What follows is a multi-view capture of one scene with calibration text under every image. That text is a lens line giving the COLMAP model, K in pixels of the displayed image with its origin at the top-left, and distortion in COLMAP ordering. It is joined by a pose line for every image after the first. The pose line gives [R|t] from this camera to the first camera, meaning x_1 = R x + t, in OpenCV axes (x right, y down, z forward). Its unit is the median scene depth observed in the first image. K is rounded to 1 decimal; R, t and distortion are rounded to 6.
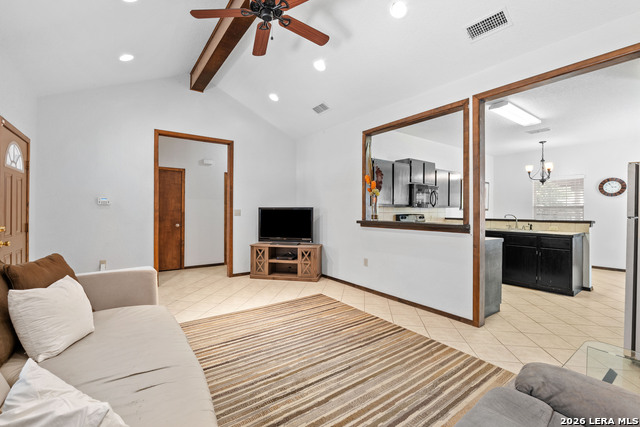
lens RADIAL K [[270.5, 0, 306.3], [0, 270.5, 208.2], [0, 0, 1]] dist [-0.007789, -0.000866]
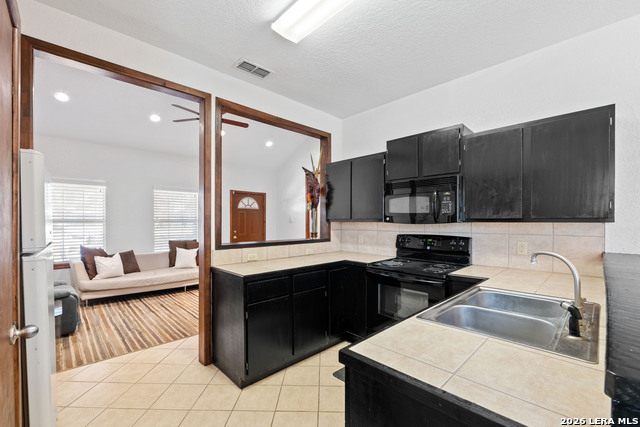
lens RADIAL K [[270.5, 0, 316.8], [0, 270.5, 222.4], [0, 0, 1]] dist [-0.007789, -0.000866]
pose [[0.179694, -0.002272, -0.983720, 1.115634], [0.013503, 0.999909, 0.000157, -0.006637], [0.983630, -0.013311, 0.179708, 0.859328]]
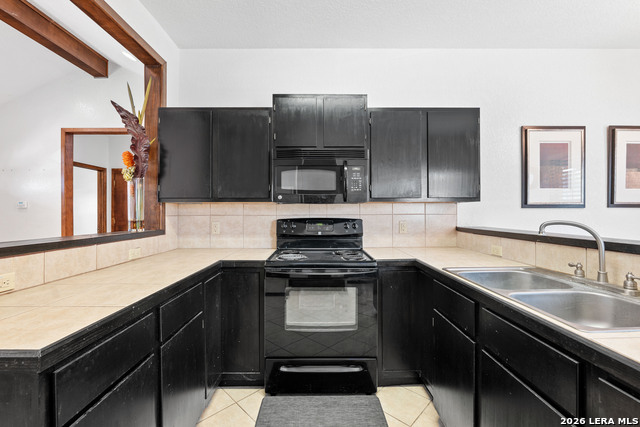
lens RADIAL K [[270.5, 0, 318.8], [0, 270.5, 212.0], [0, 0, 1]] dist [-0.007789, -0.000866]
pose [[0.838128, -0.010364, -0.545375, 0.813524], [0.015507, 0.999868, 0.004831, 0.013034], [0.545253, -0.012506, 0.838178, 0.773847]]
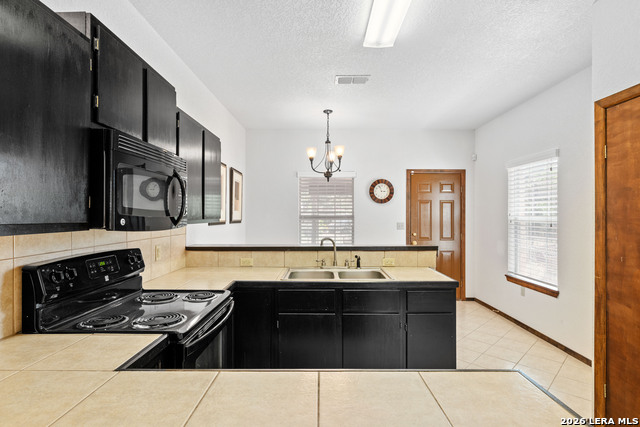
lens RADIAL K [[332.7, 0, 319.4], [0, 332.7, 212.5], [0, 0, 1]] dist [0.016337, 0.001662]
pose [[0.552238, 0.001318, 0.833686, 0.298164], [-0.008334, 0.999958, 0.003939, -0.025842], [-0.833645, -0.009124, 0.552225, 0.798695]]
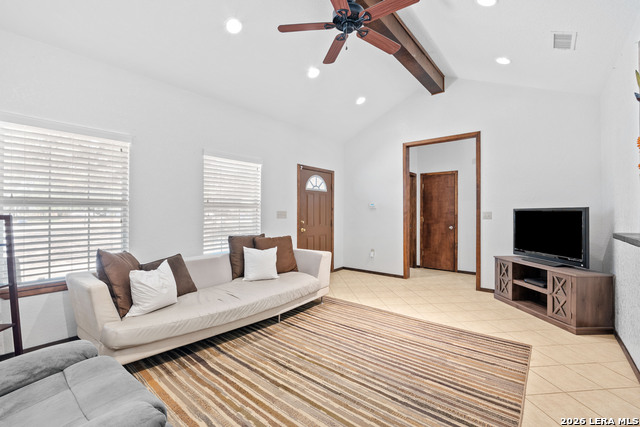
lens RADIAL K [[270.5, 0, 329.2], [0, 270.5, 211.4], [0, 0, 1]] dist [-0.007789, -0.000866]
pose [[0.307425, -0.005843, -0.951554, 0.518494], [0.008551, 0.999958, -0.003377, 0.002636], [0.951534, -0.007099, 0.307462, 0.374331]]
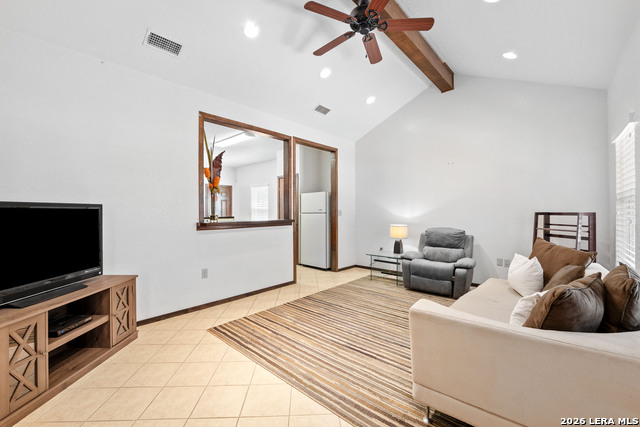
lens RADIAL K [[270.5, 0, 314.1], [0, 270.5, 210.4], [0, 0, 1]] dist [-0.007789, -0.000866]
pose [[-0.215482, -0.003971, 0.976500, -0.753800], [-0.005815, 0.999979, 0.002783, -0.014934], [-0.976490, -0.005079, -0.215501, 0.902298]]
